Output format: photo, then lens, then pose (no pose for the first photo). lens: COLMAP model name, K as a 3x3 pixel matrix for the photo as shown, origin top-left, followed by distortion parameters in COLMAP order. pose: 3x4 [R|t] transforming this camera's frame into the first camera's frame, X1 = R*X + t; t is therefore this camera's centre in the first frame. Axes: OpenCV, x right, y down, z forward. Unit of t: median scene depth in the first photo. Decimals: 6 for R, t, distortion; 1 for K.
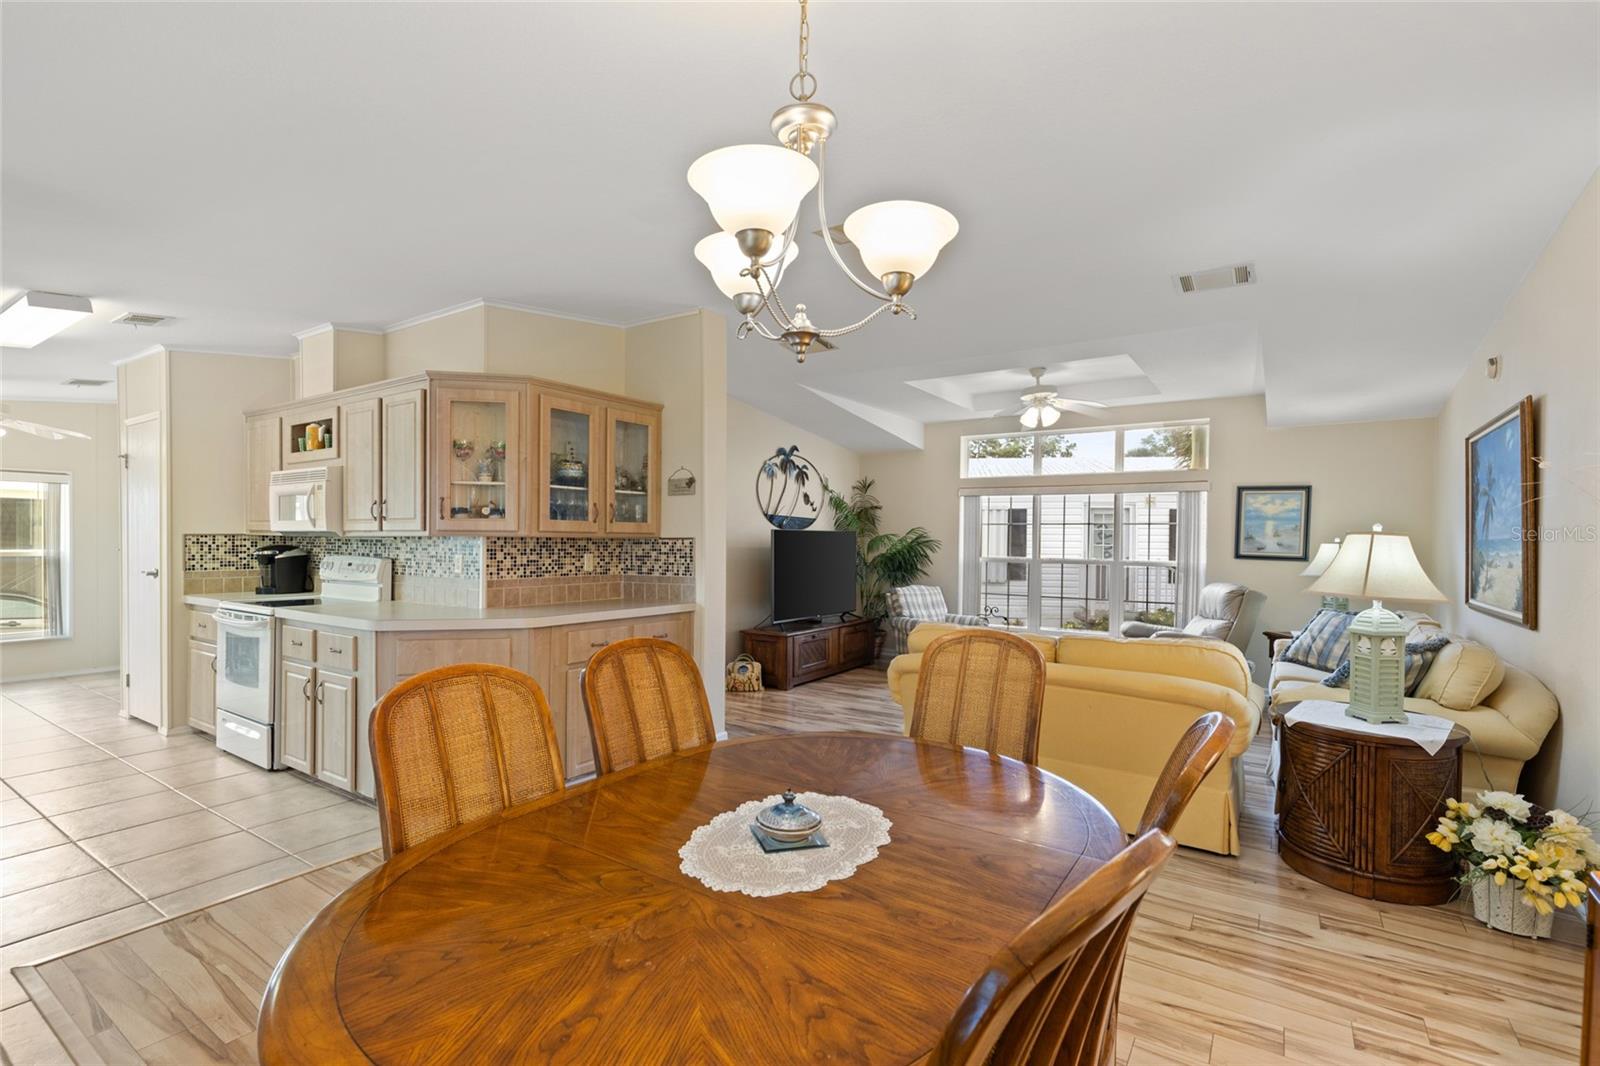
lens RADIAL K [[730.4, 0, 790.2], [0, 730.4, 544.3], [0, 0, 1]] dist [0.006093, -0.000101]
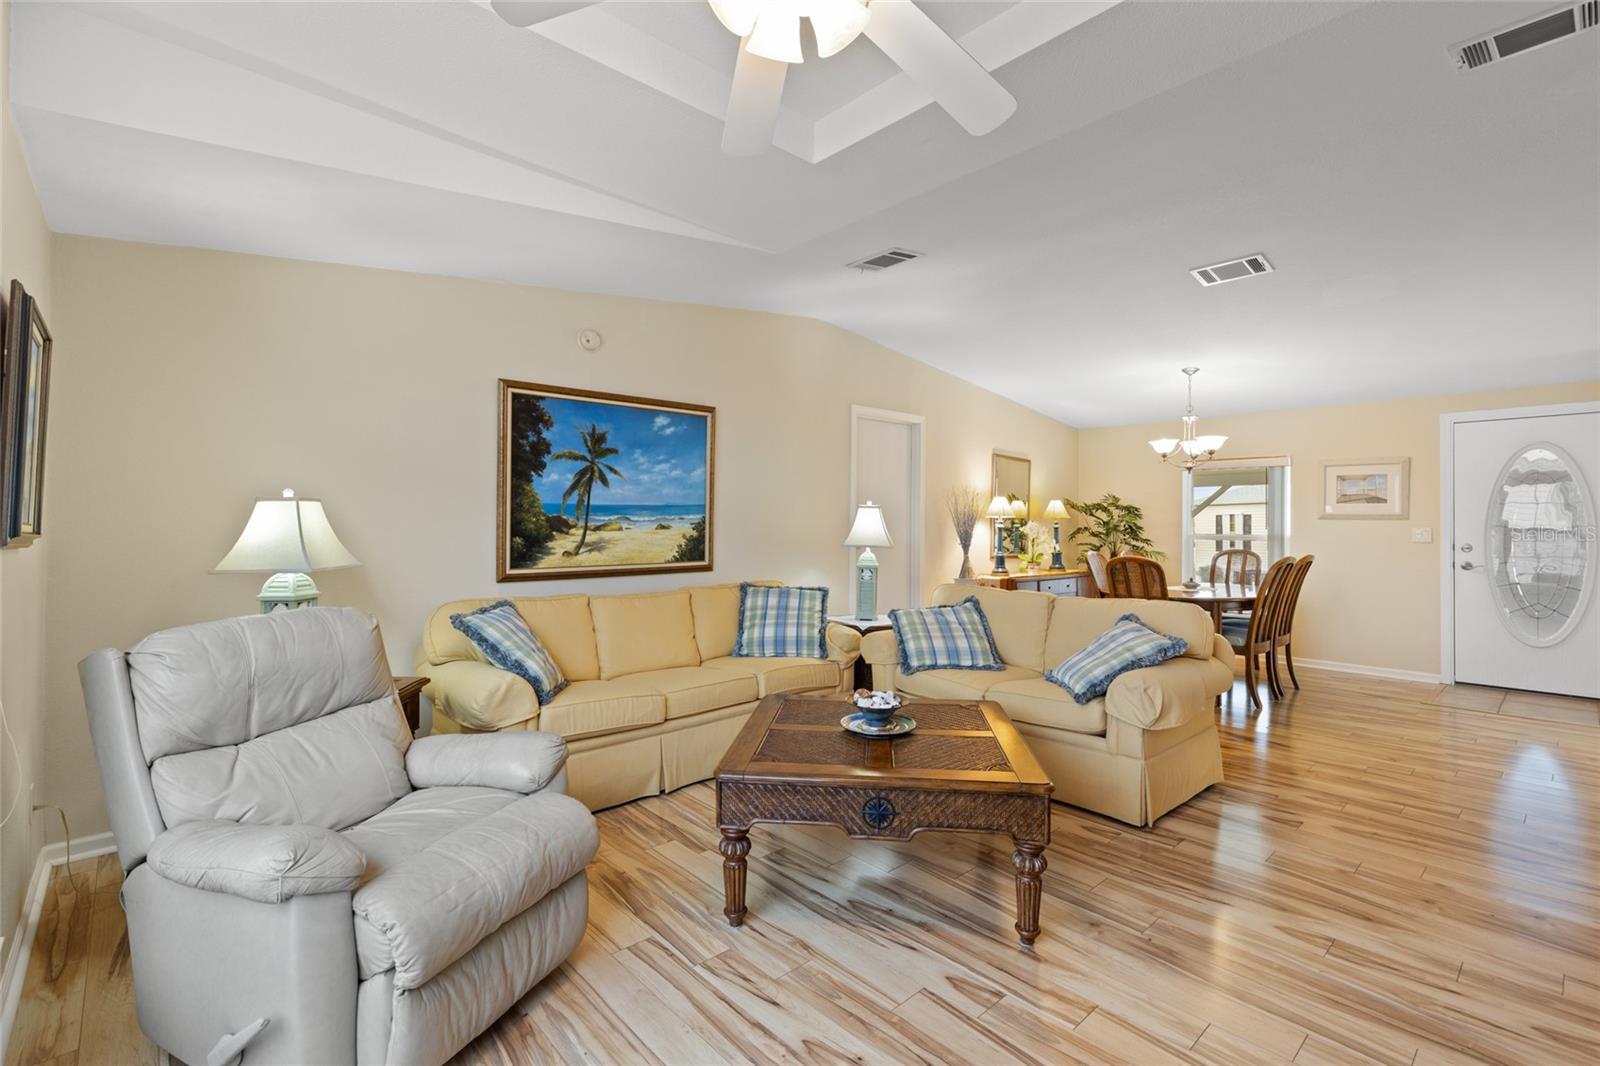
lens RADIAL K [[723.5, 0, 802.8], [0, 723.5, 521.2], [0, 0, 1]] dist [0.010999, -0.000440]
pose [[-0.974189, -0.012696, 0.225376, 0.337885], [-0.011524, 0.999912, 0.006516, 0.005536], [-0.225439, 0.003750, -0.974250, 1.526085]]
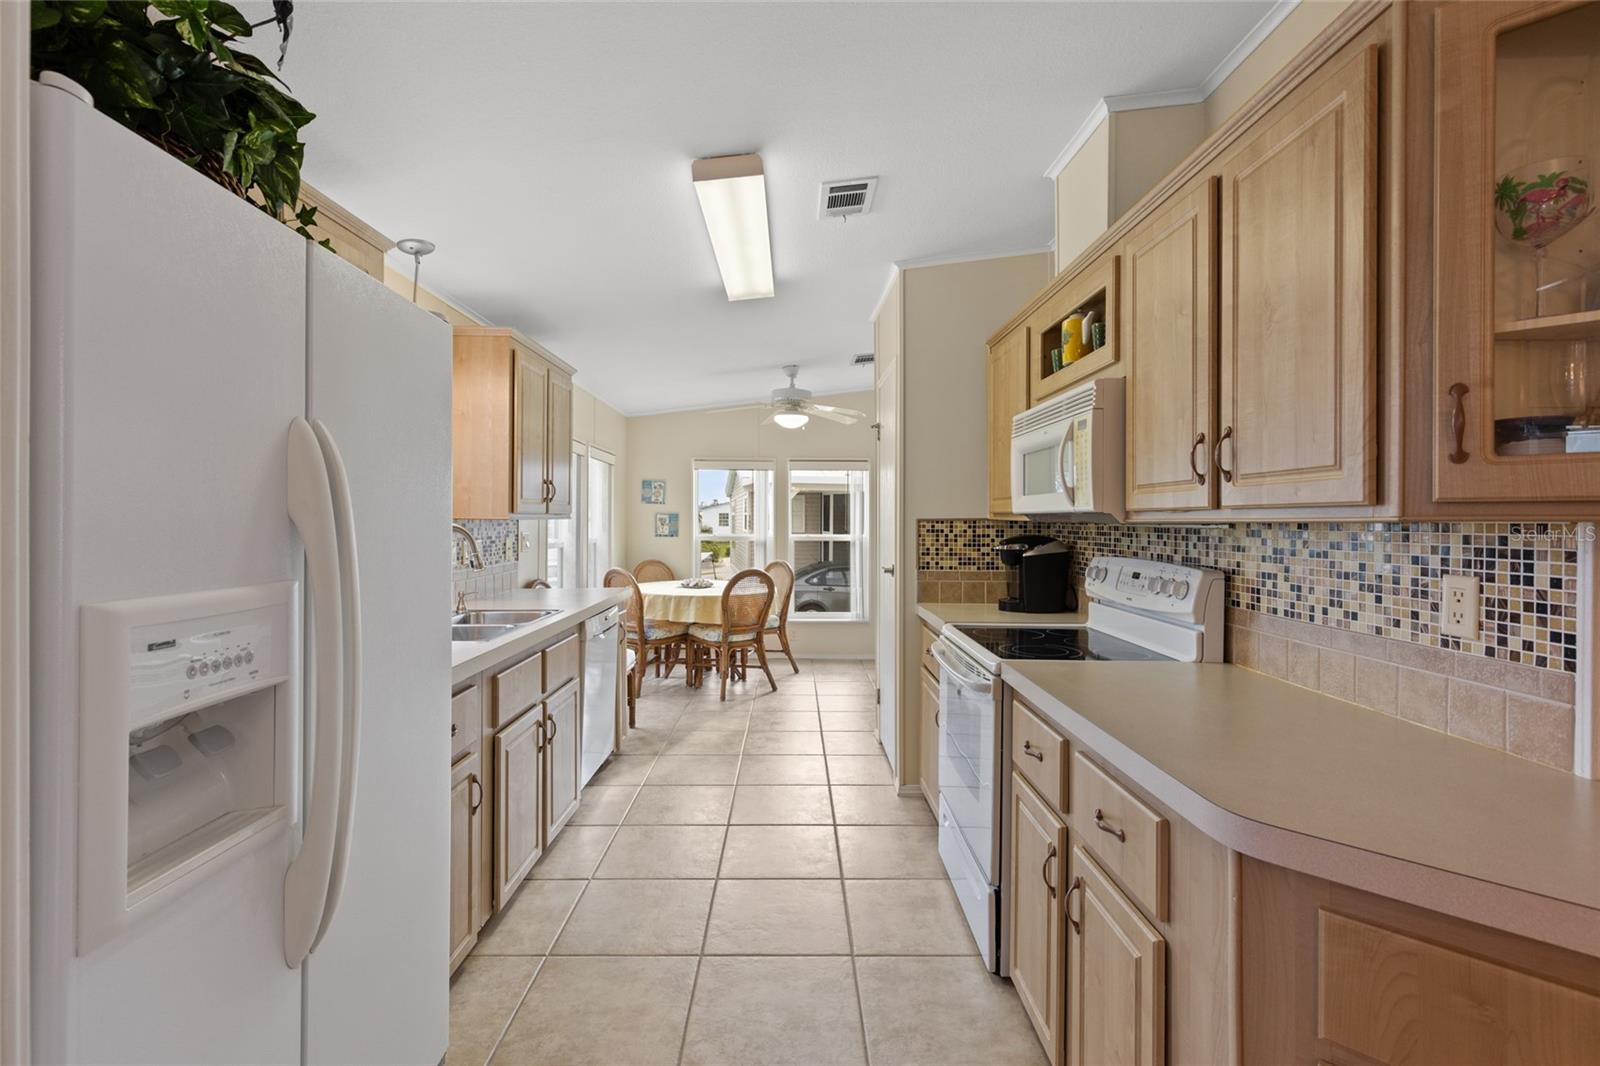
lens RADIAL K [[721.3, 0, 793.2], [0, 721.3, 519.1], [0, 0, 1]] dist [0.002139, -0.000708]
pose [[0.564659, -0.004407, -0.825313, -0.297564], [-0.006895, 0.999926, -0.010056, -0.005748], [0.825296, 0.011369, 0.564586, 0.479683]]
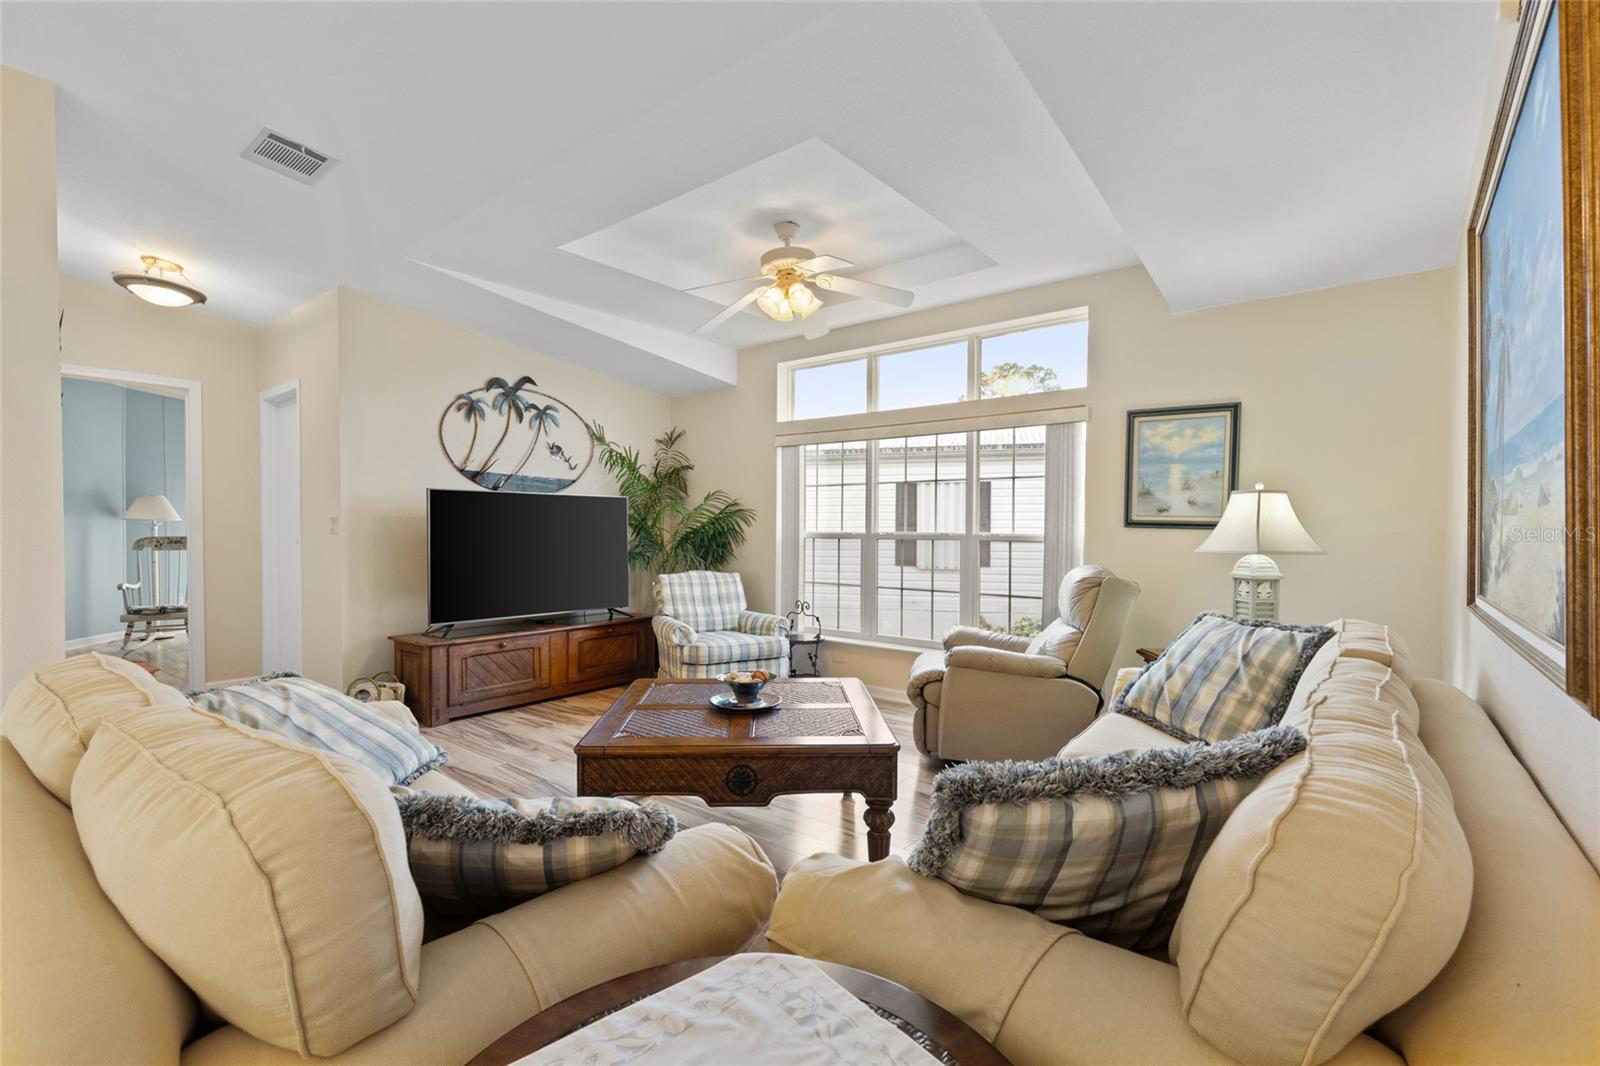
lens RADIAL K [[714.4, 0, 798.0], [0, 714.4, 536.3], [0, 0, 1]] dist [0.012770, -0.005141]
pose [[0.996596, -0.004259, -0.082335, 0.485688], [0.004519, 0.999985, 0.002975, 0.031048], [0.082321, -0.003337, 0.996600, 0.470357]]
